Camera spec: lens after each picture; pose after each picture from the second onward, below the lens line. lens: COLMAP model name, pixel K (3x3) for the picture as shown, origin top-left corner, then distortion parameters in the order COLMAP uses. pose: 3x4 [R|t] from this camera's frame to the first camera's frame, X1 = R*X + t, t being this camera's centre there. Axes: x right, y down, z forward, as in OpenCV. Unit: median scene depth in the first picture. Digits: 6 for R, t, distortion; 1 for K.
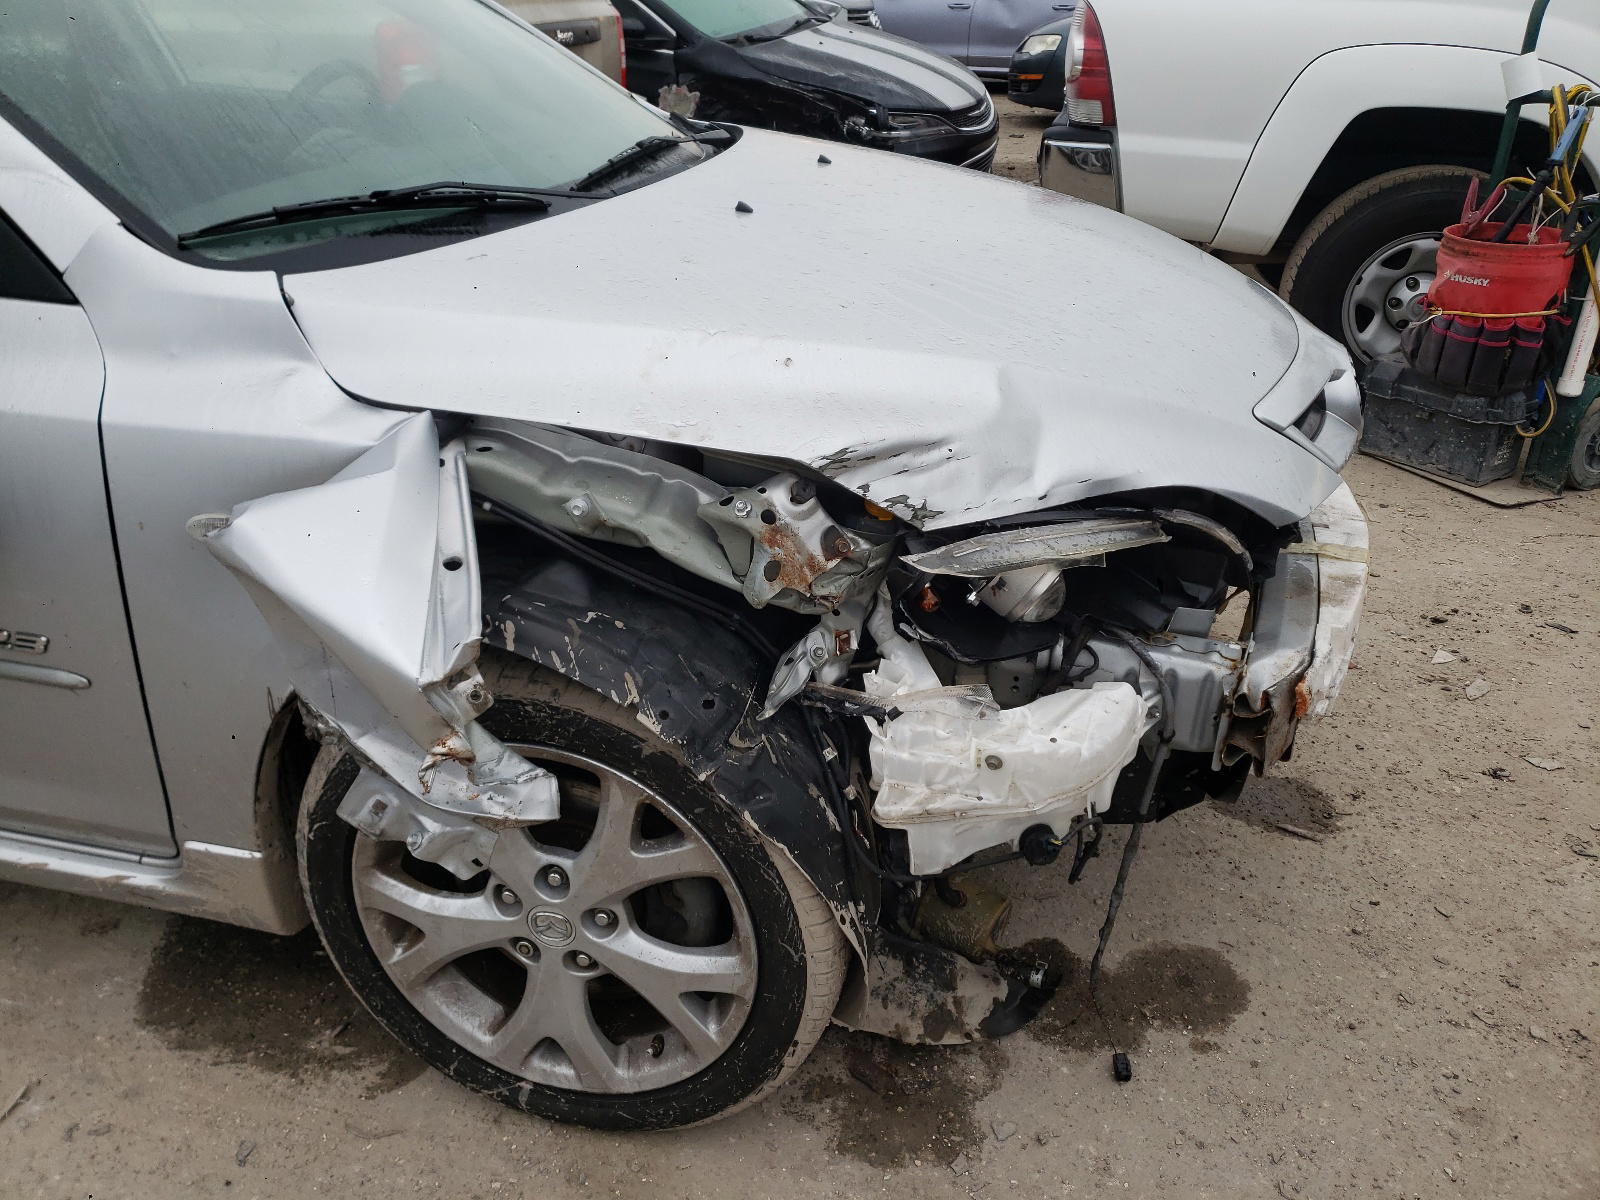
lens RADIAL K [[1252.1, 0, 800.0], [0, 1252.1, 600.0], [0, 0, 1]] dist [0.020505, -0.012743]
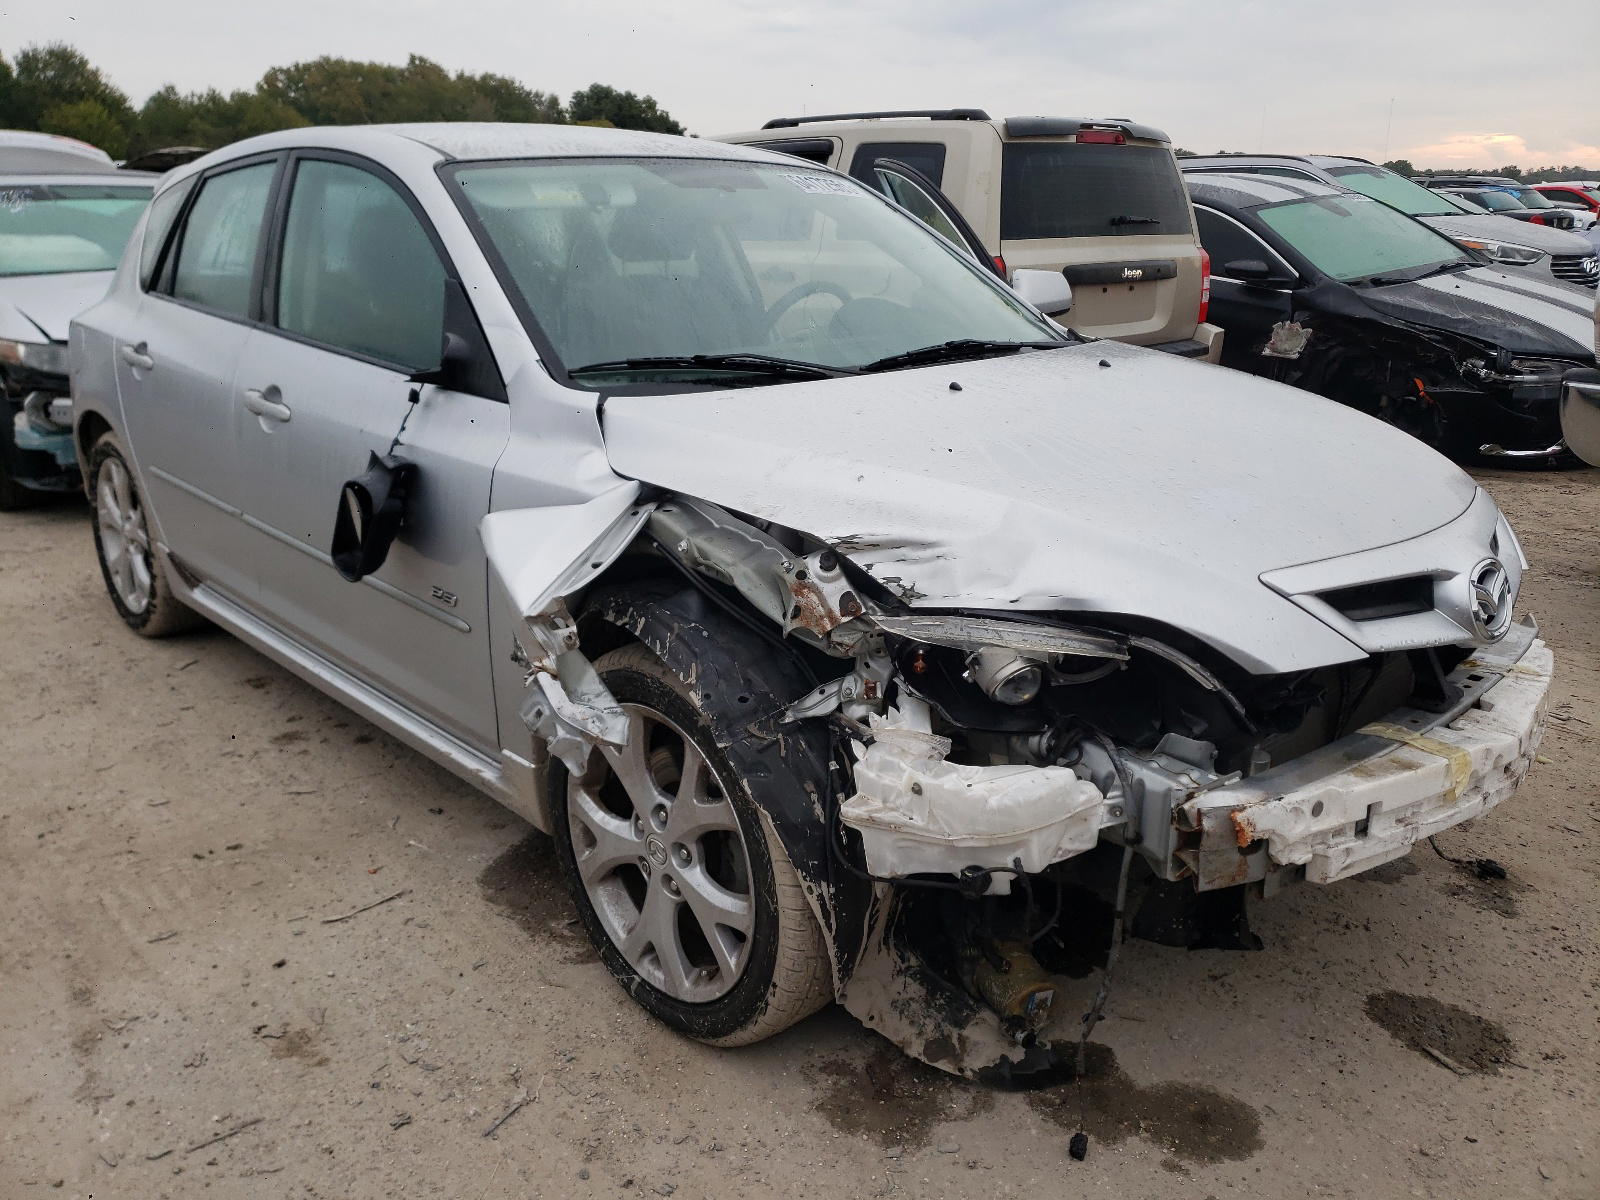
lens RADIAL K [[1268.8, 0, 800.0], [0, 1268.8, 600.0], [0, 0, 1]] dist [0.005363, 0.009796]
pose [[0.838498, 0.152687, -0.523076, 0.656513], [-0.241074, 0.964831, -0.104809, 0.100436], [0.488677, 0.213982, 0.845817, -0.191804]]
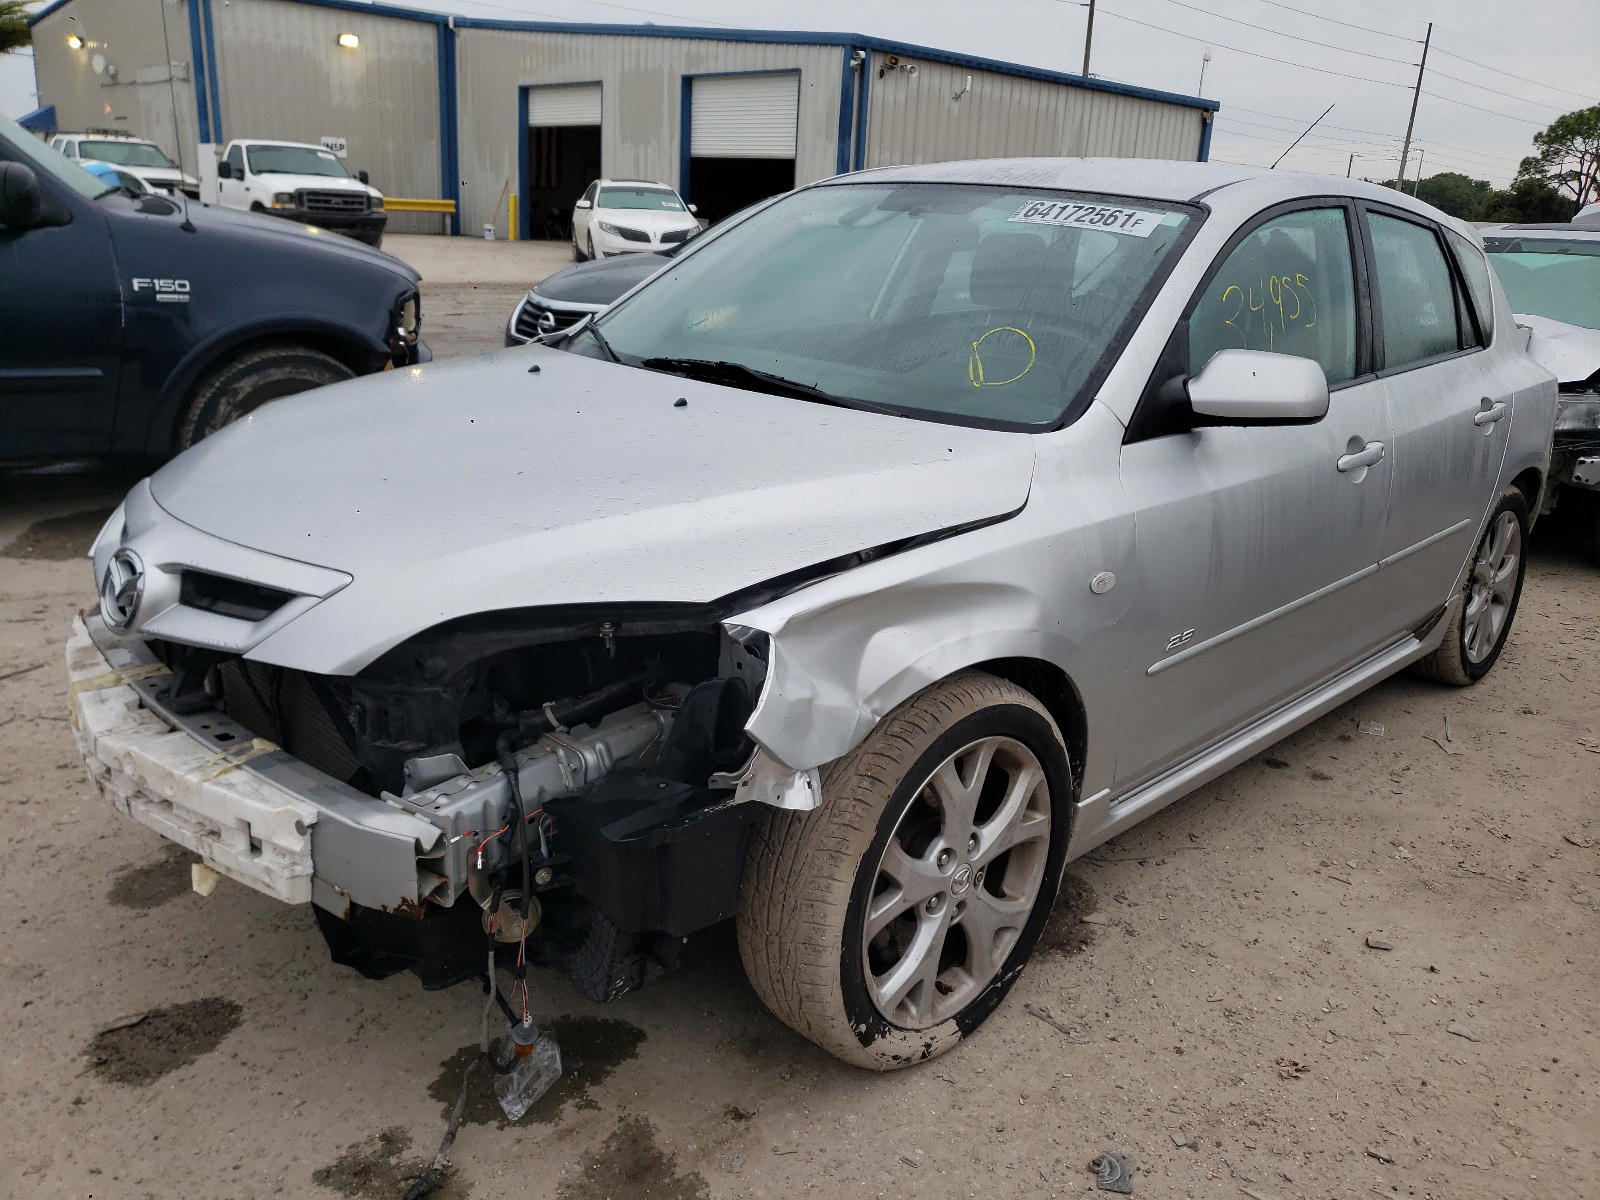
lens RADIAL K [[1252.1, 0, 800.0], [0, 1252.1, 600.0], [0, 0, 1]] dist [0.020505, -0.012743]
pose [[-0.511768, 0.216327, -0.831442, 1.294380], [-0.461983, 0.746652, 0.478626, -1.140478], [0.724337, 0.629058, -0.282173, 2.160110]]
